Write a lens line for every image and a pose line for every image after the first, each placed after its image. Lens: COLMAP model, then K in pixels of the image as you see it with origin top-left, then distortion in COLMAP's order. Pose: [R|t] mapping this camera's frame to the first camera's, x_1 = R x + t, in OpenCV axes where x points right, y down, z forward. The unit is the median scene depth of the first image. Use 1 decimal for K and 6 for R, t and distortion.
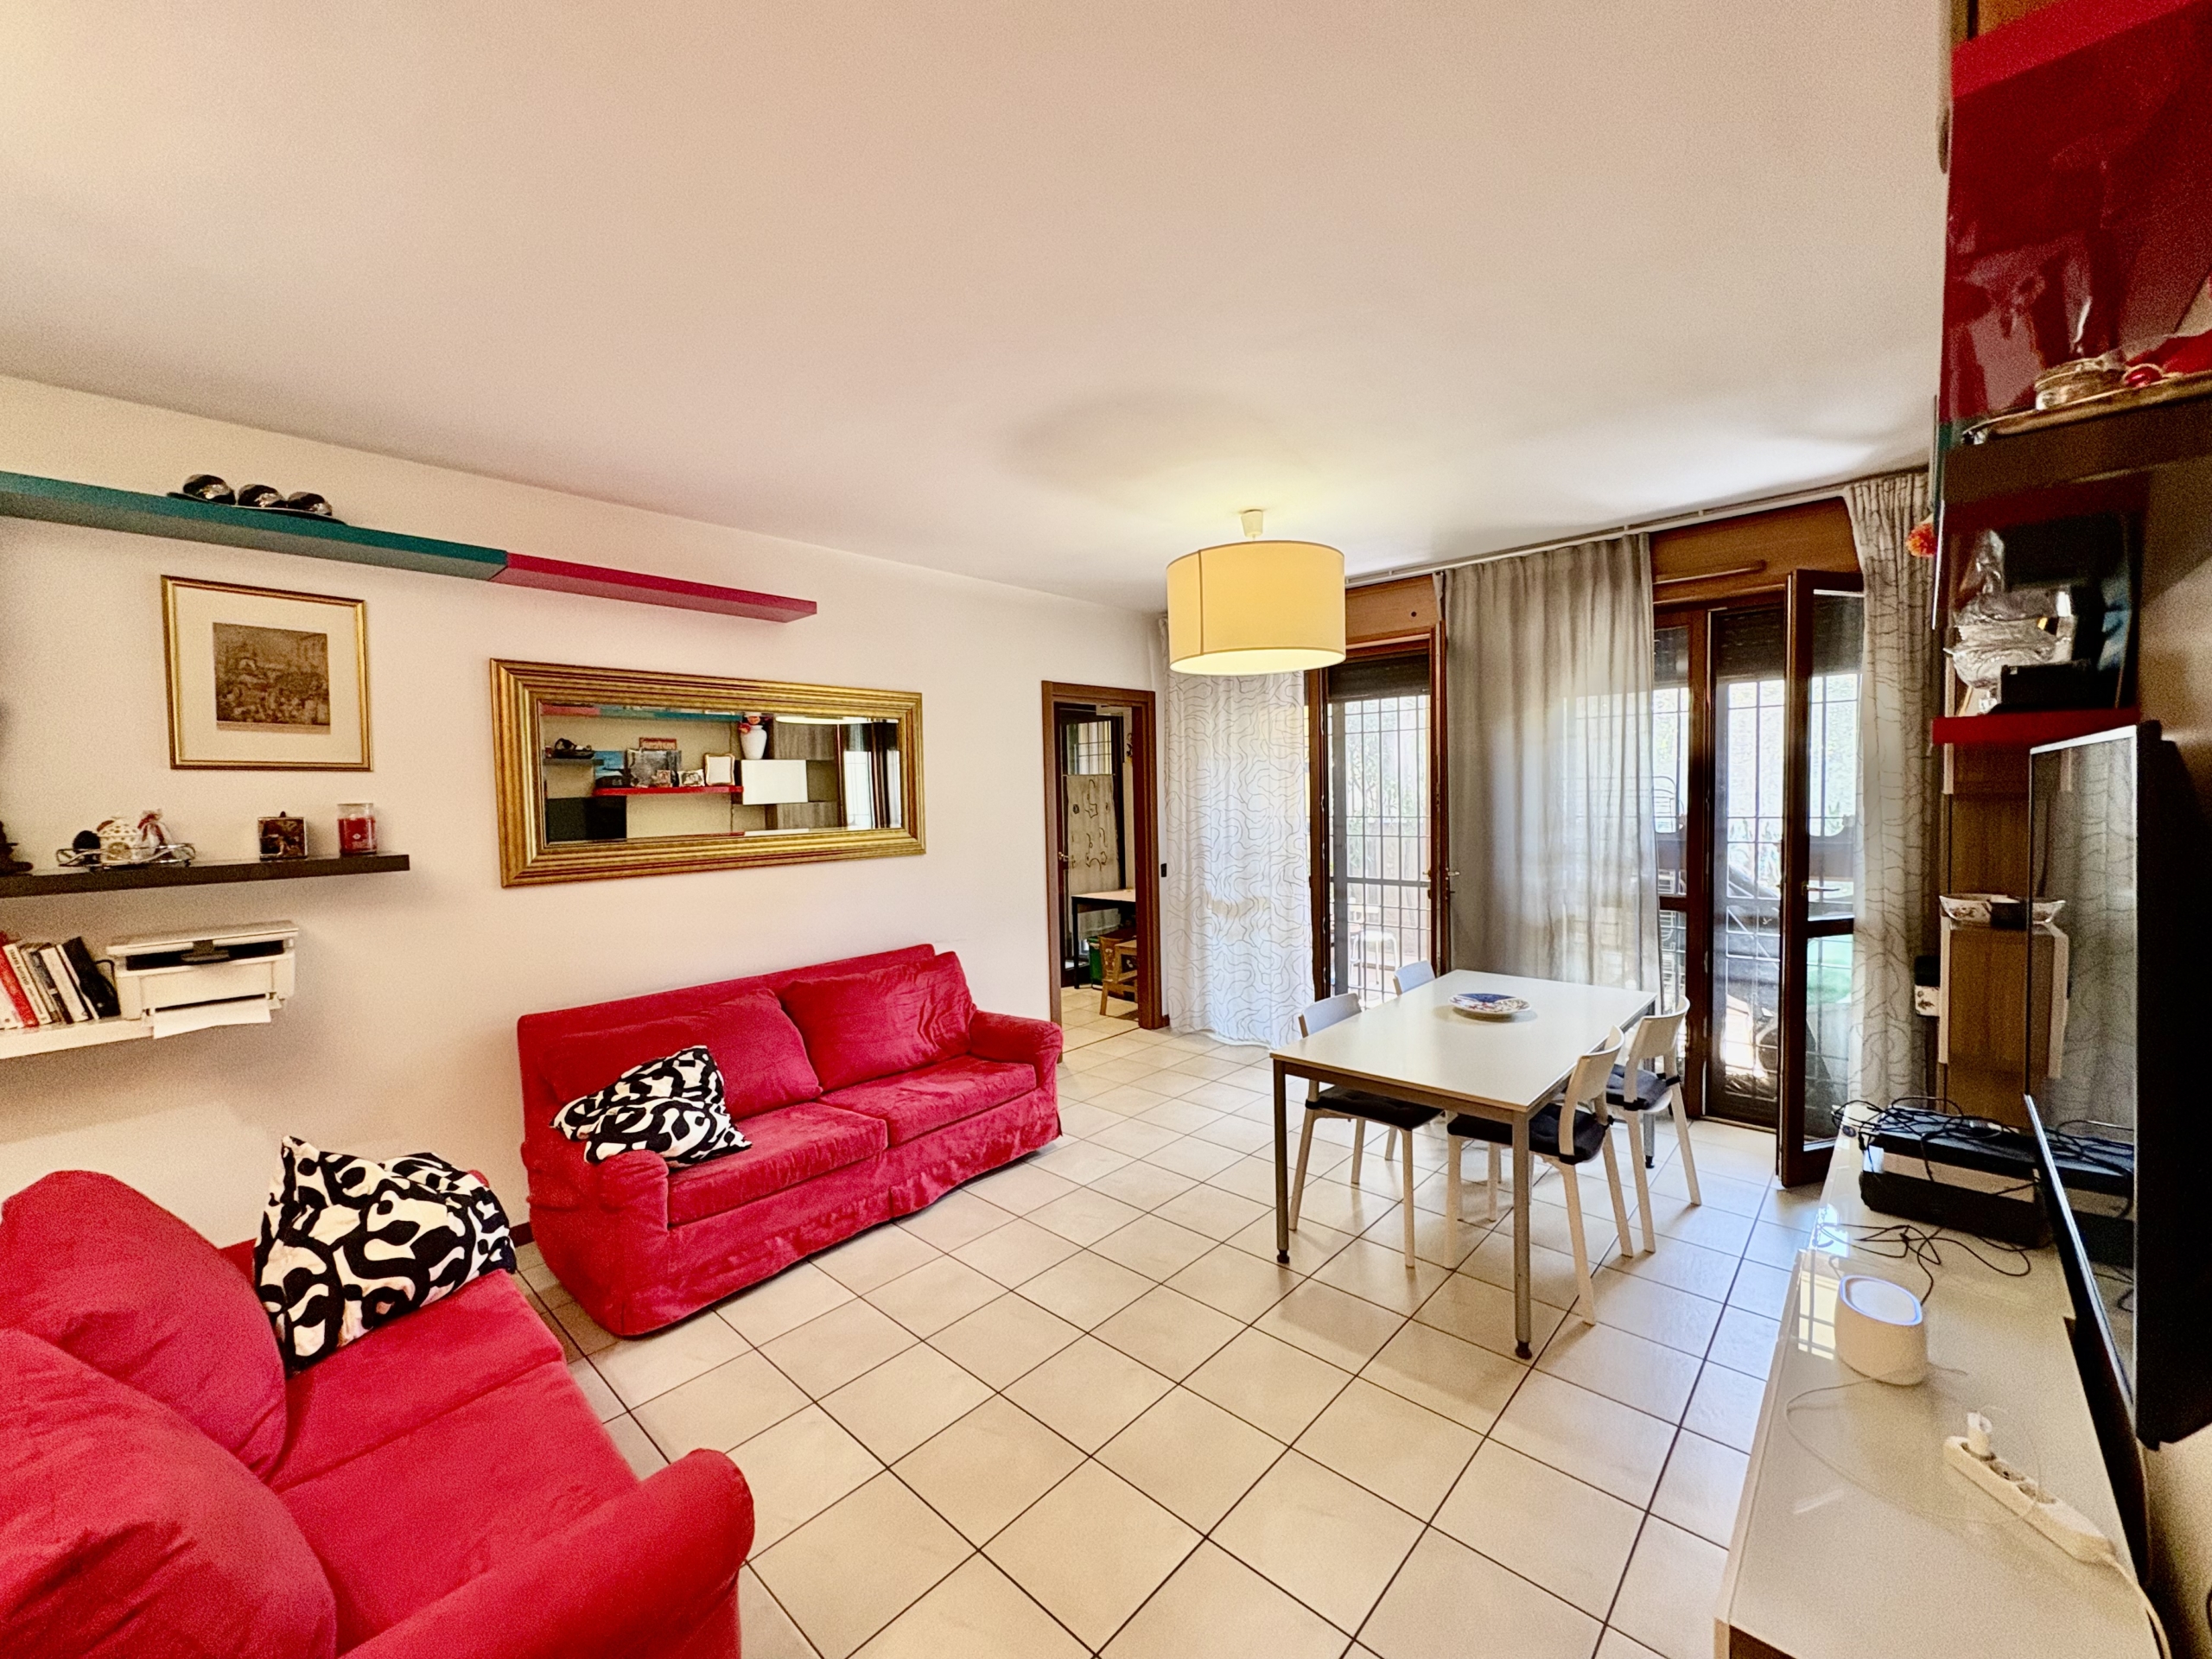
lens RADIAL K [[880.6, 0, 1107.4], [0, 880.6, 830.6], [0, 0, 1]] dist [0.001559, -0.000045]
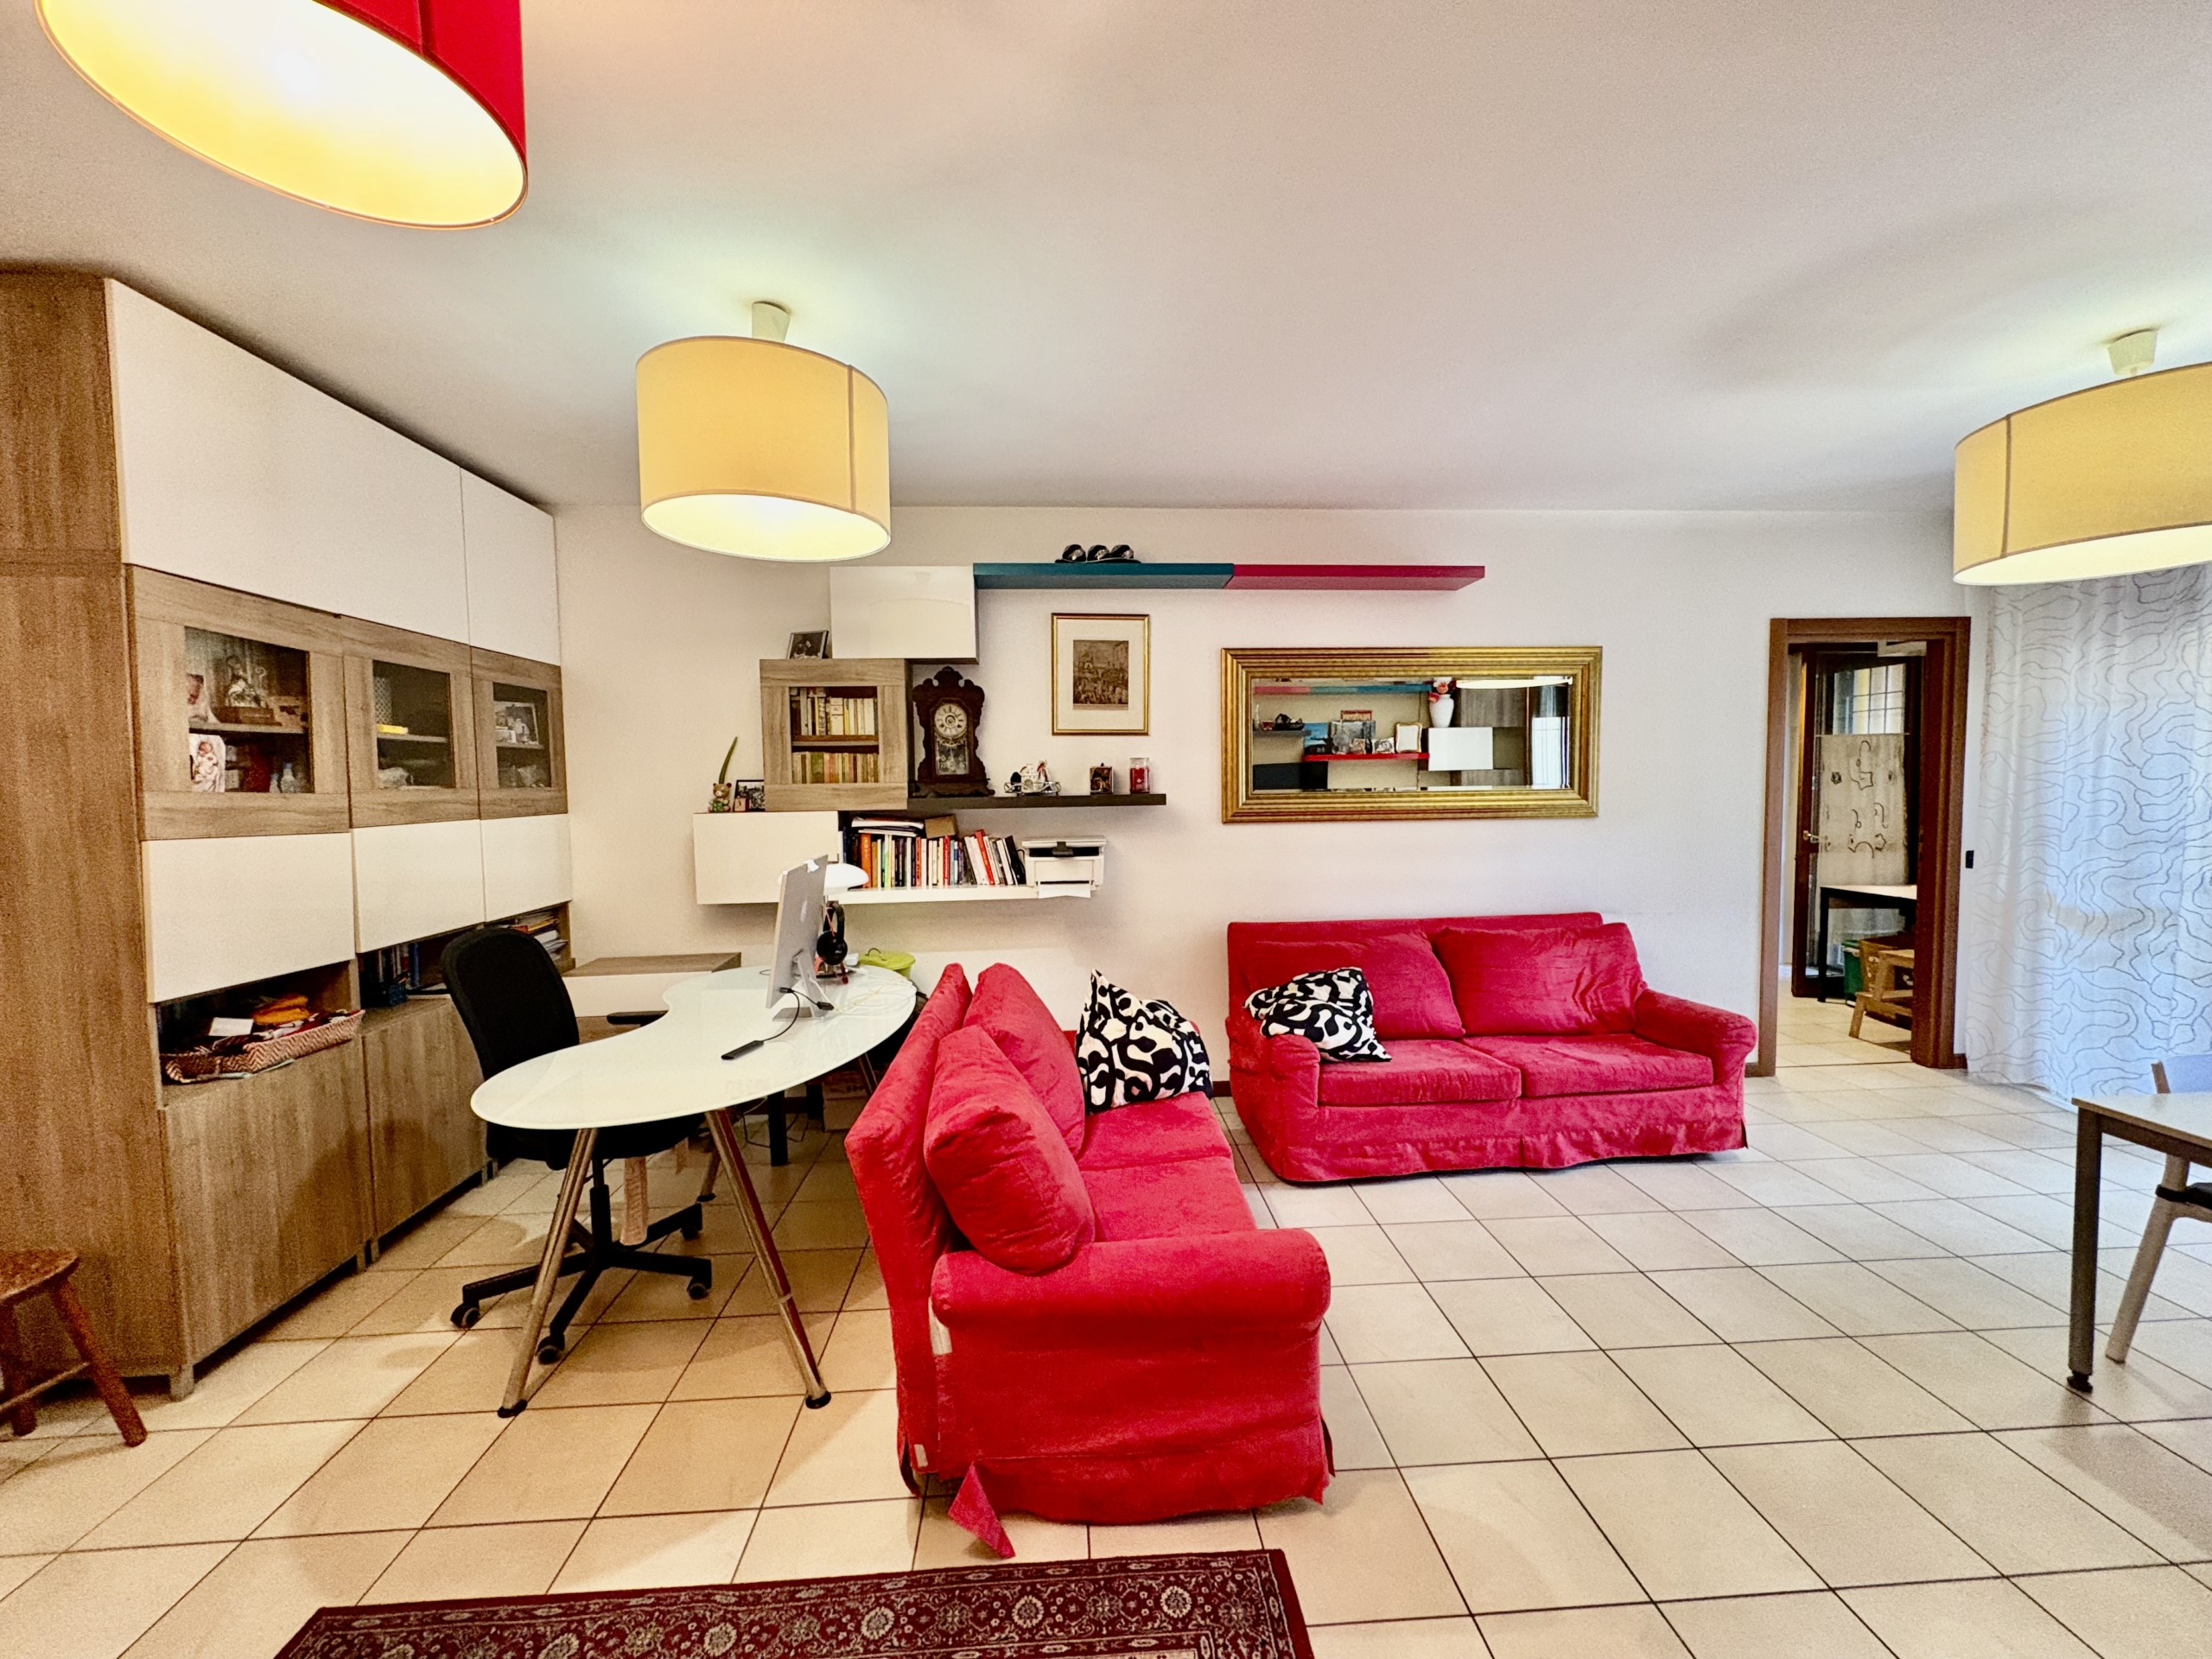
lens RADIAL K [[880.6, 0, 1106.2], [0, 880.6, 829.9], [0, 0, 1]] dist [0.001559, -0.000045]
pose [[0.722096, 0.051840, -0.689848, 0.104932], [-0.032930, 0.998634, 0.040575, 0.030414], [0.691009, -0.006582, 0.722816, -0.075748]]
